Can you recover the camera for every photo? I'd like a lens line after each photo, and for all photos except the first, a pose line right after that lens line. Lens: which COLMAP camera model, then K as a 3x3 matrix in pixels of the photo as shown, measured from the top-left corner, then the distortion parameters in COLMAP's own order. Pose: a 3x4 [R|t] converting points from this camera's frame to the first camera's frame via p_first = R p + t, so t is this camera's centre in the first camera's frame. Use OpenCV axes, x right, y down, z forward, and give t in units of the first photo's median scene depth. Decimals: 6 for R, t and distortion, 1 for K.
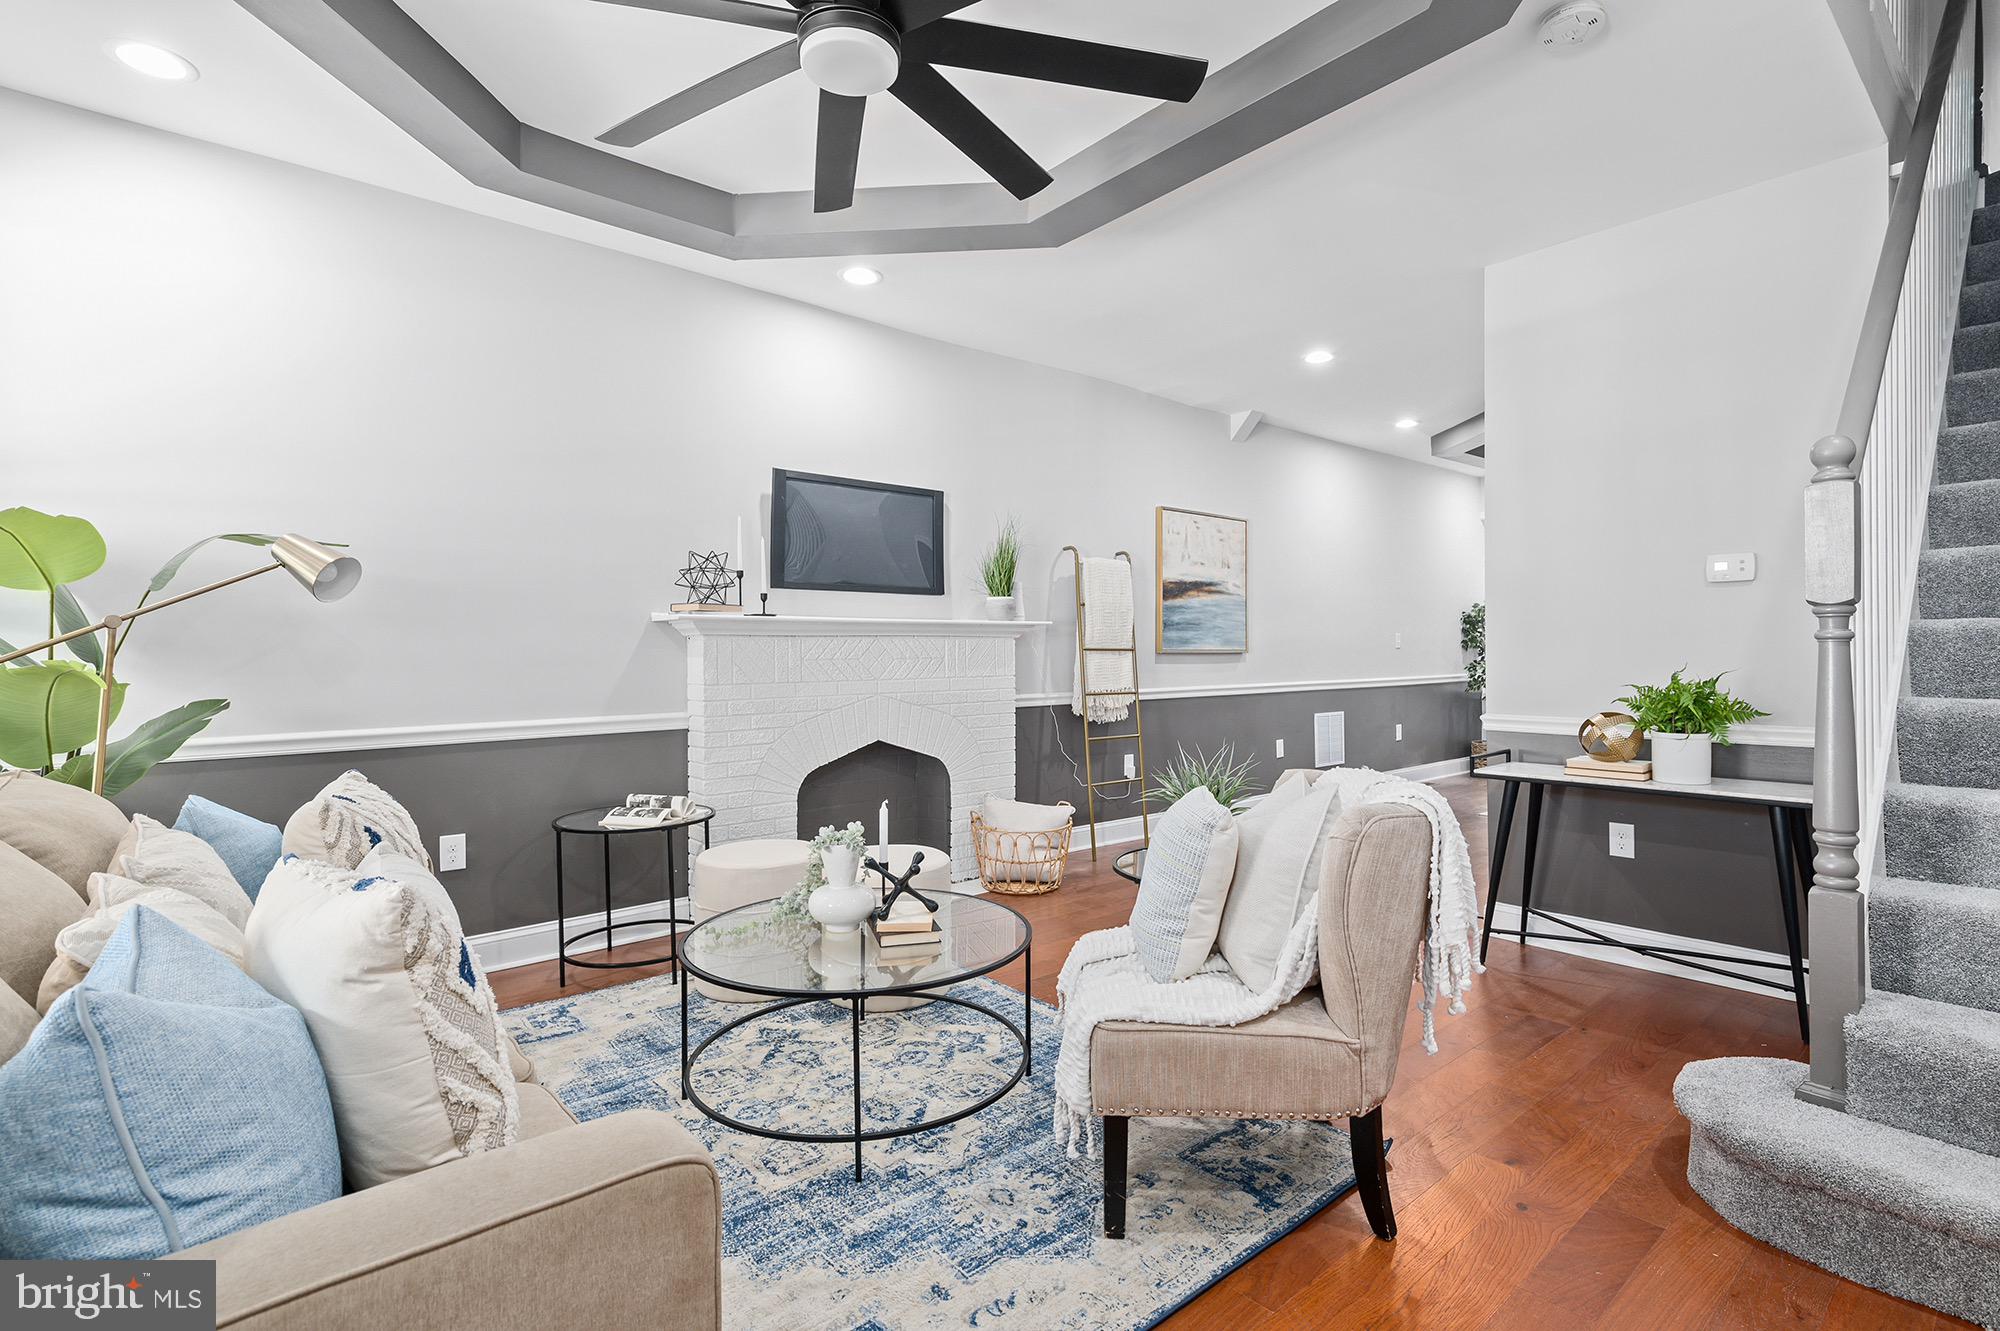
lens RADIAL K [[923.3, 0, 1018.2], [0, 923.3, 655.8], [0, 0, 1]] dist [0.020132, -0.011652]
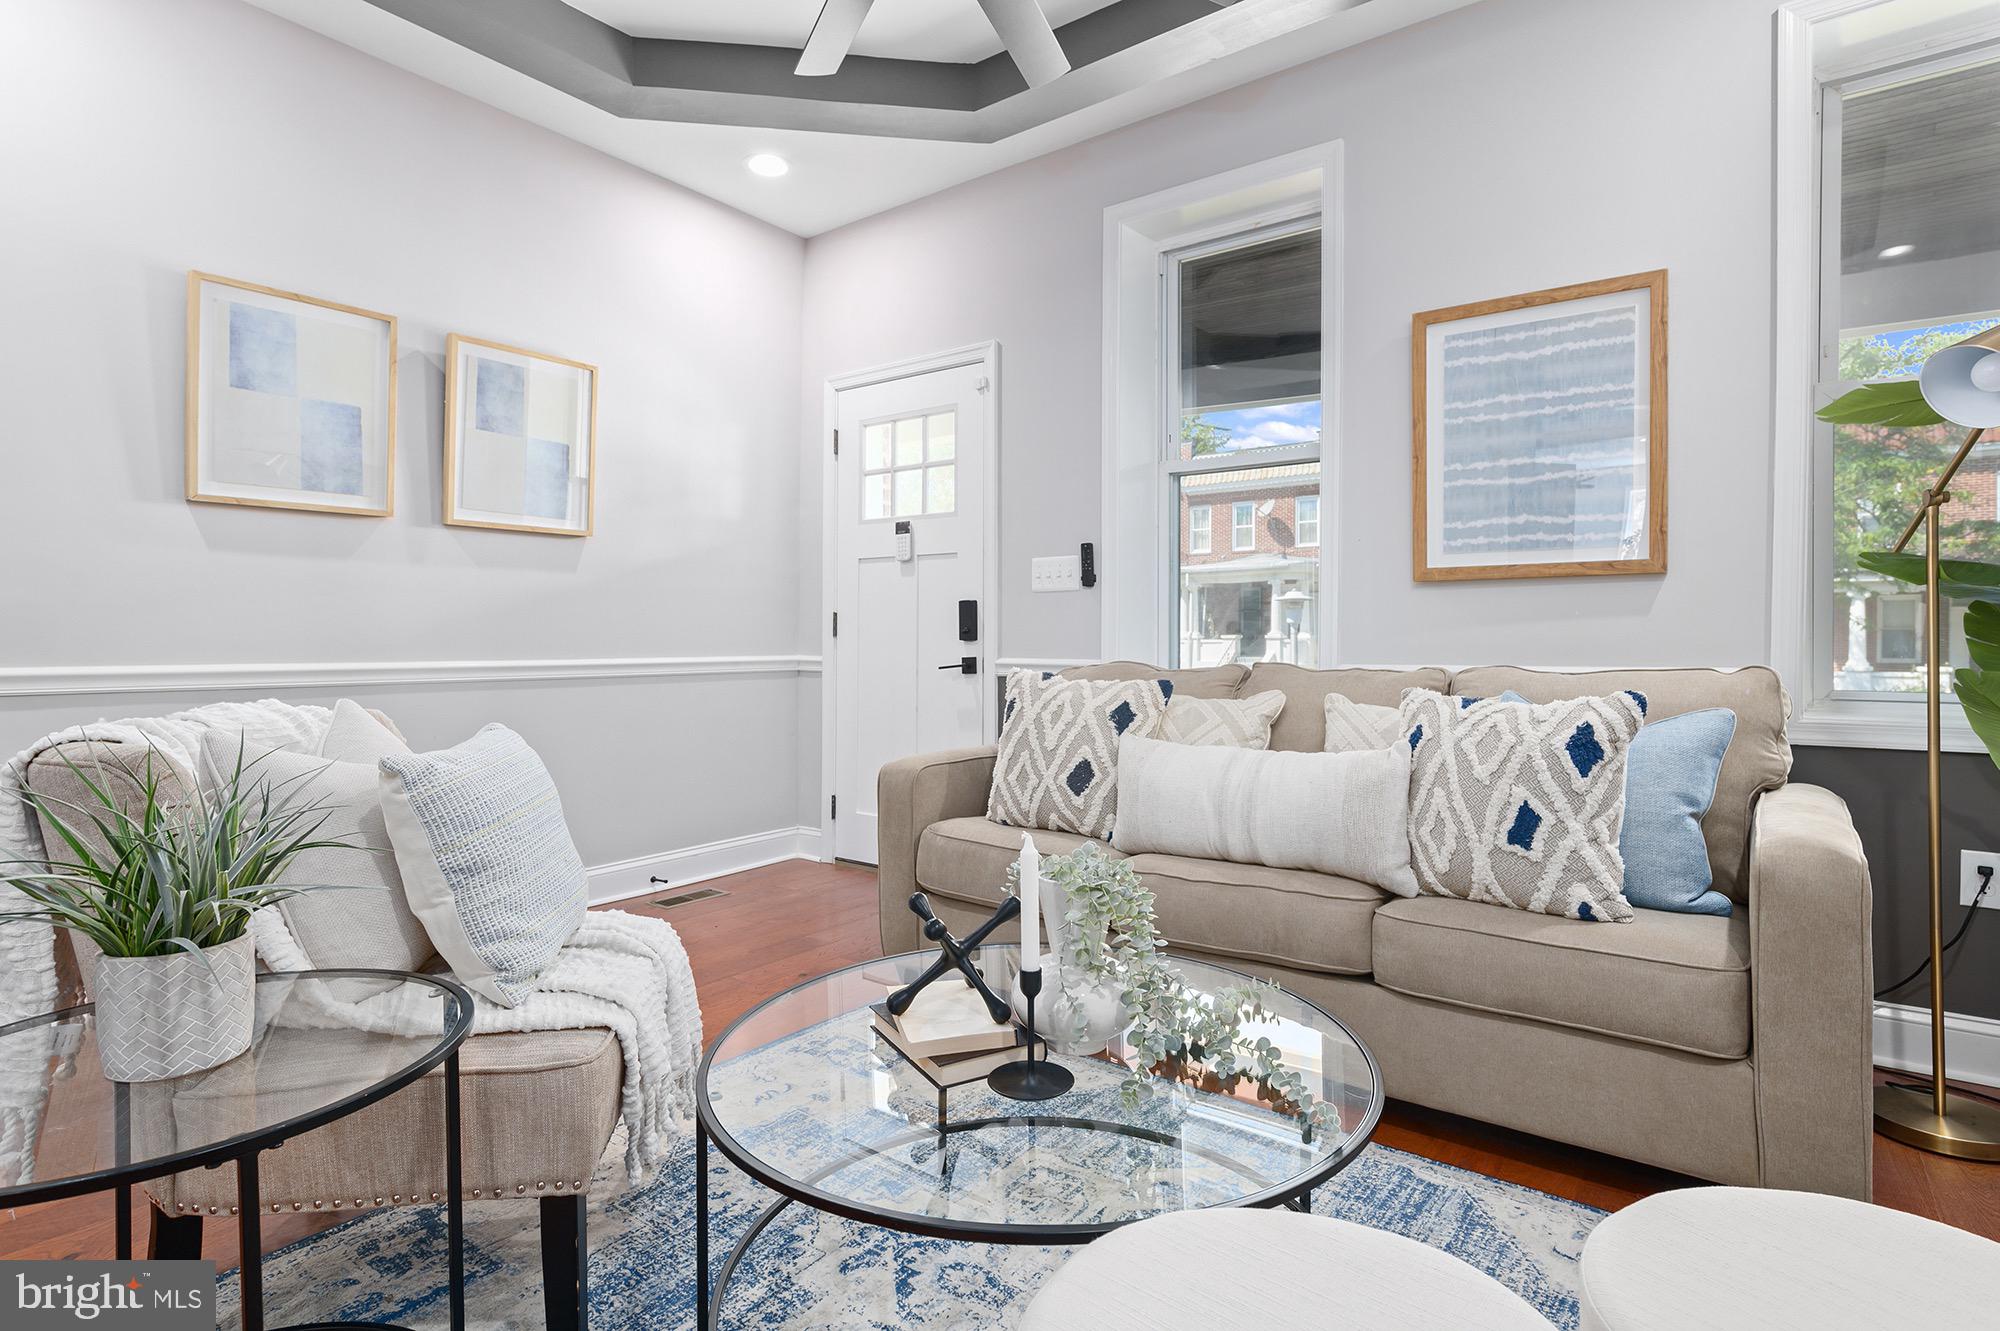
lens RADIAL K [[1003.0, 0, 1031.5], [0, 1003.0, 645.5], [0, 0, 1]] dist [0.021914, -0.013440]
pose [[-0.973547, 0.011306, -0.228206, -0.046504], [0.008342, 0.999868, 0.013949, 0.073980], [0.228334, 0.011676, -0.973513, 1.845228]]
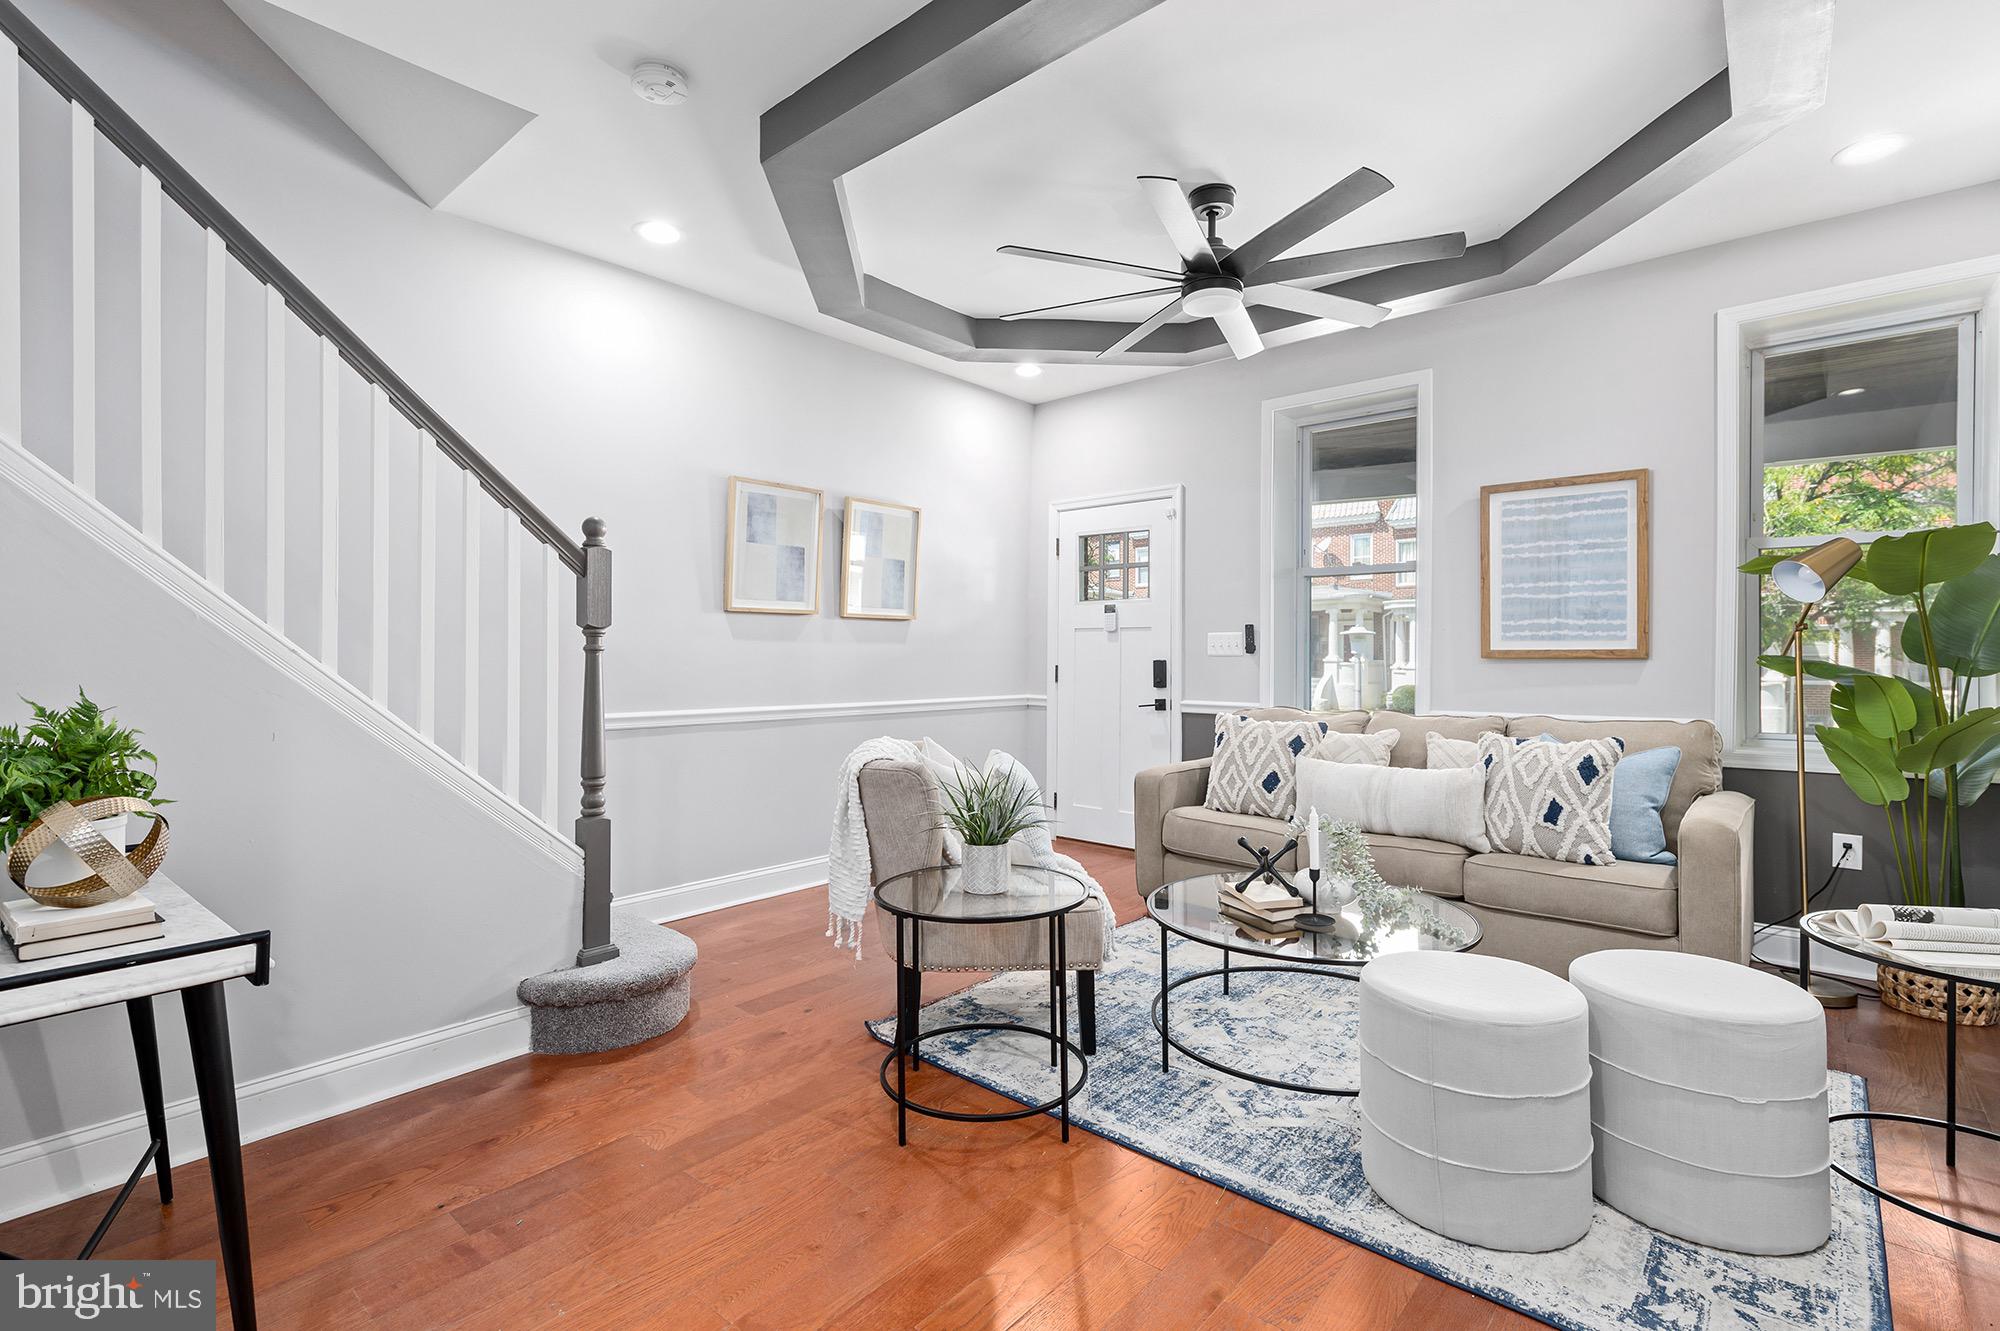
lens RADIAL K [[923.3, 0, 1018.2], [0, 923.3, 655.8], [0, 0, 1]] dist [0.020132, -0.011652]
pose [[-0.988371, 0.008660, -0.151813, 0.391150], [0.007517, 0.999939, 0.008102, -0.017470], [0.151874, 0.006866, -0.988376, 2.408275]]
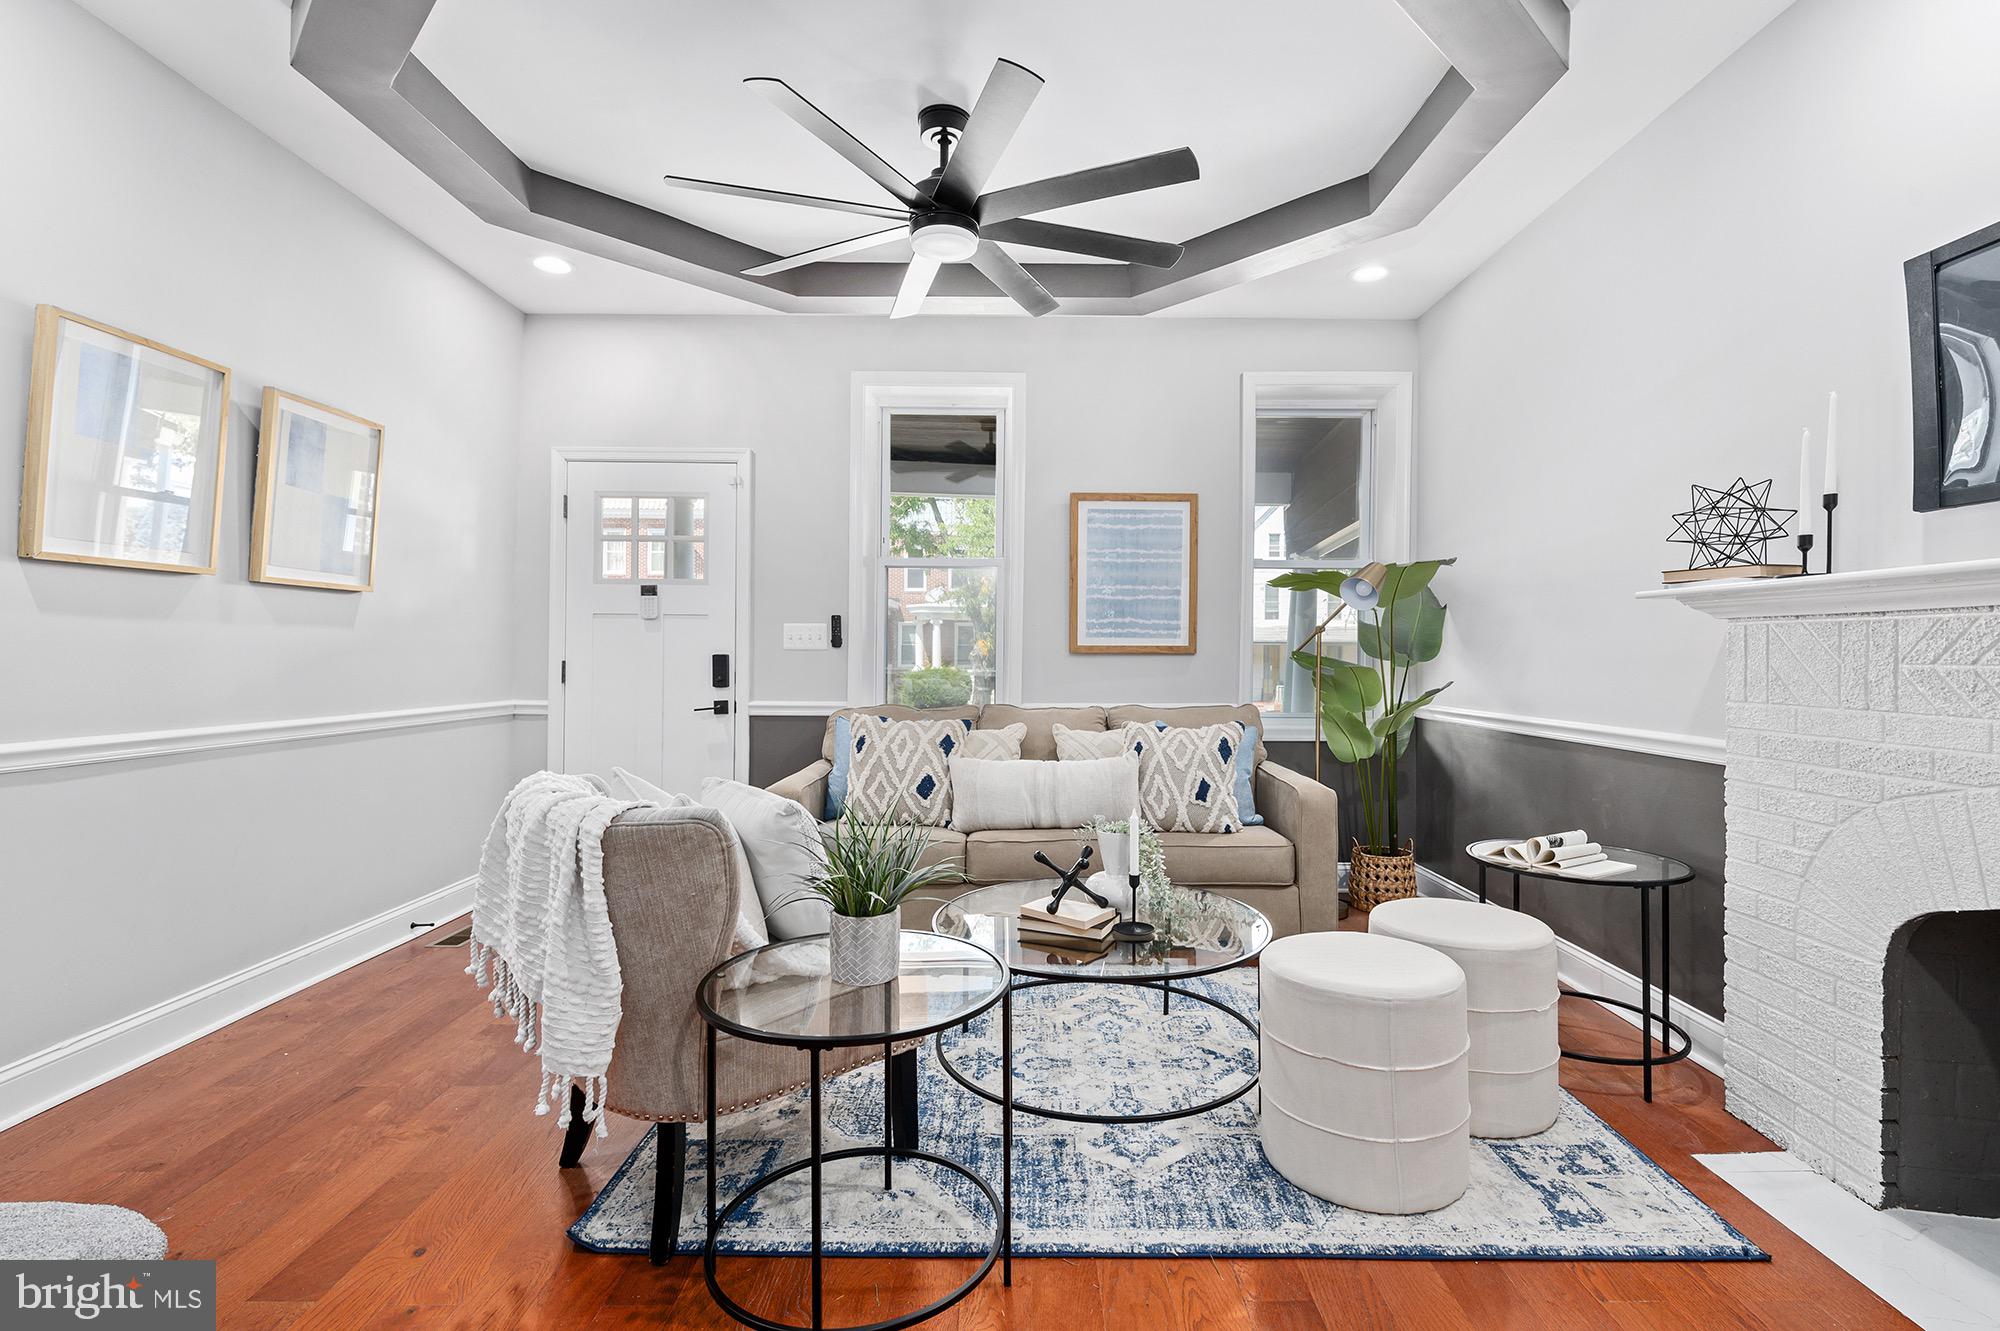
lens RADIAL K [[923.3, 0, 1018.2], [0, 923.3, 655.8], [0, 0, 1]] dist [0.020132, -0.011652]
pose [[-0.645425, 0.007855, -0.763783, 0.795723], [-0.003936, 0.999900, 0.013609, -0.011000], [0.763814, 0.011790, -0.645329, 1.886158]]
